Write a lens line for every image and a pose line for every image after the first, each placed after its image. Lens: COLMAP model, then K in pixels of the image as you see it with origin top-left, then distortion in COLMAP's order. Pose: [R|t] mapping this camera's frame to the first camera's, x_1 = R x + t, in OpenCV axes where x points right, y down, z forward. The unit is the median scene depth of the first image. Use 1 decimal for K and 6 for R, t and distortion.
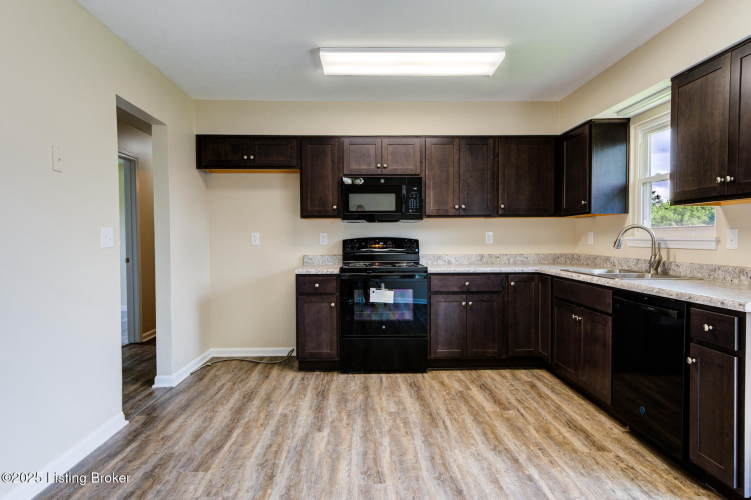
lens RADIAL K [[472.2, 0, 374.9], [0, 472.2, 248.4], [0, 0, 1]] dist [-0.000745, -0.000424]
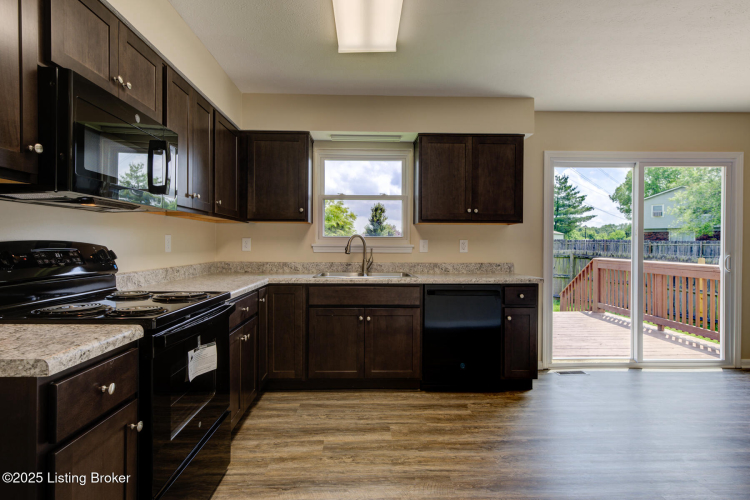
lens RADIAL K [[391.9, 0, 375.5], [0, 391.9, 247.8], [0, 0, 1]] dist [-0.001507, -0.000120]
pose [[-0.020444, -0.006907, 0.999767, -0.505250], [0.019350, 0.999786, 0.007303, -0.023050], [-0.999604, 0.019495, -0.020306, 1.057157]]
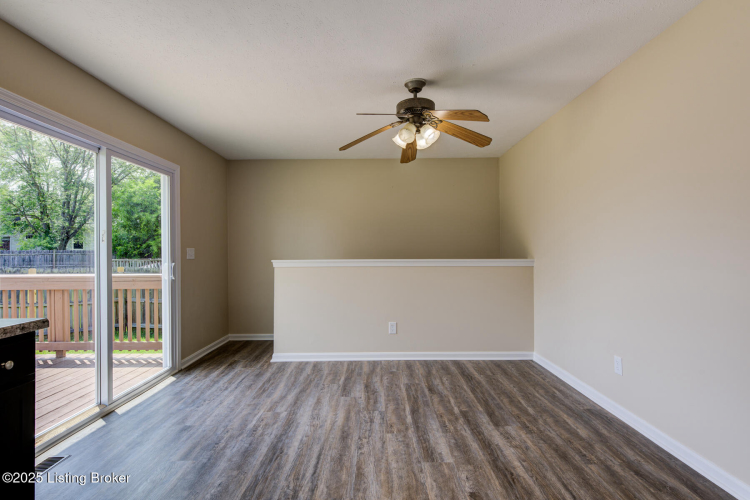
lens RADIAL K [[372.4, 0, 373.6], [0, 372.4, 252.8], [0, 0, 1]] dist [0.001898, 0.001403]
pose [[-0.999190, 0.012632, 0.038211, 0.025965], [0.013691, 0.999525, 0.027592, -0.027000], [-0.037844, 0.028093, -0.998889, 1.088889]]
